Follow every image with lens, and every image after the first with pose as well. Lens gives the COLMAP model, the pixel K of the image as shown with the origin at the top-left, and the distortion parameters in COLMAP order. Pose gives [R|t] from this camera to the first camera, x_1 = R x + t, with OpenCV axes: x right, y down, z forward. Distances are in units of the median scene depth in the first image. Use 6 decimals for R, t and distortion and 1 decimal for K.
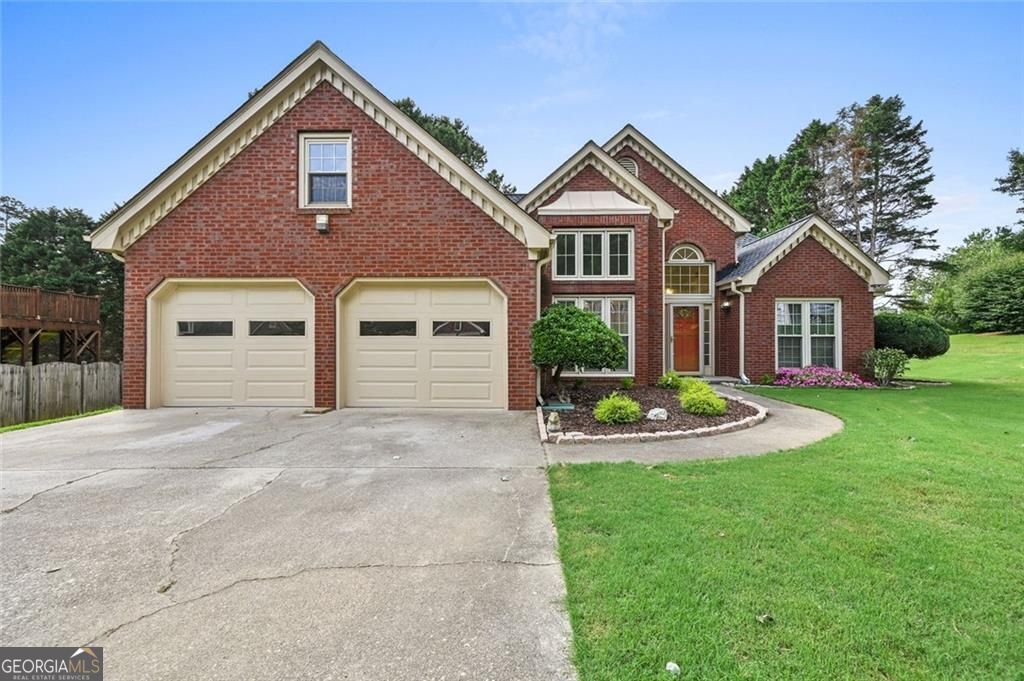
lens RADIAL K [[409.0, 0, 513.1], [0, 409.0, 340.3], [0, 0, 1]] dist [-0.002034, 0.000283]
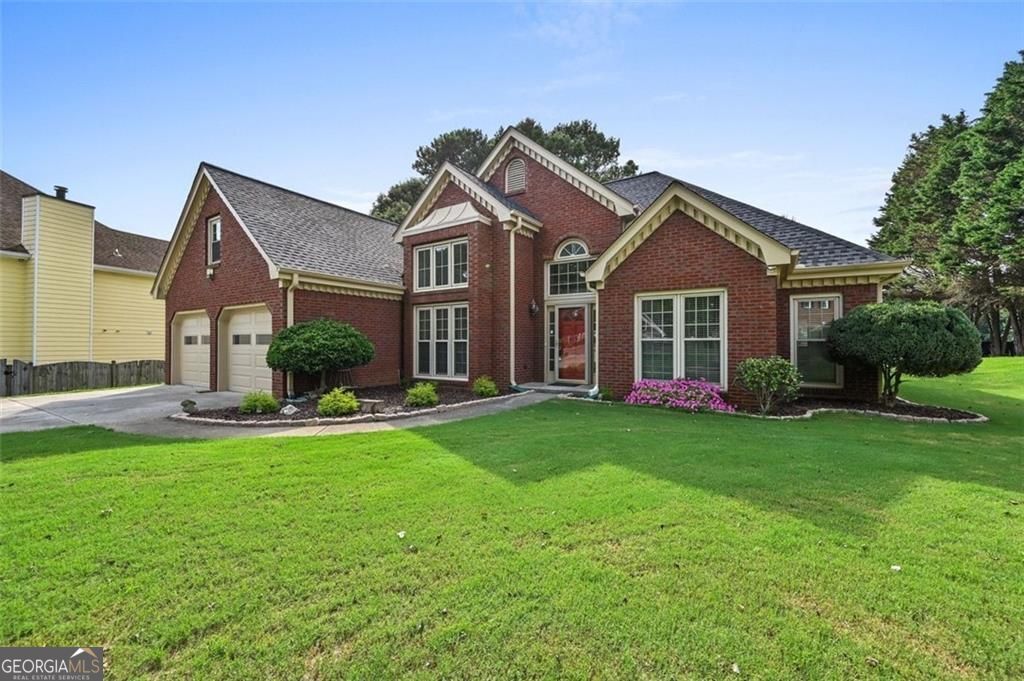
lens RADIAL K [[409.0, 0, 508.7], [0, 409.0, 343.9], [0, 0, 1]] dist [-0.002034, 0.000283]
pose [[0.844683, -0.001993, -0.535264, 0.859171], [0.007997, 0.999928, 0.008896, -0.011974], [0.535208, -0.011795, 0.844638, 0.168904]]
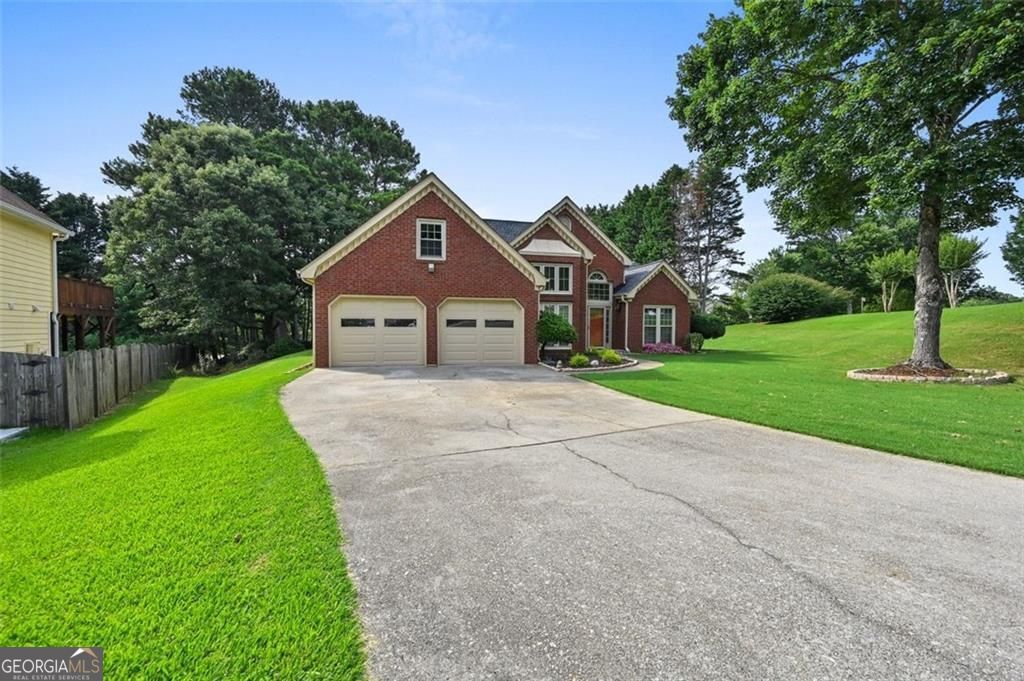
lens RADIAL K [[409.0, 0, 516.2], [0, 409.0, 339.4], [0, 0, 1]] dist [-0.002034, 0.000283]
pose [[0.966635, -0.002729, 0.256144, -0.356008], [-0.008551, 0.999042, 0.042914, -0.024698], [-0.256016, -0.043673, 0.965686, -0.592718]]
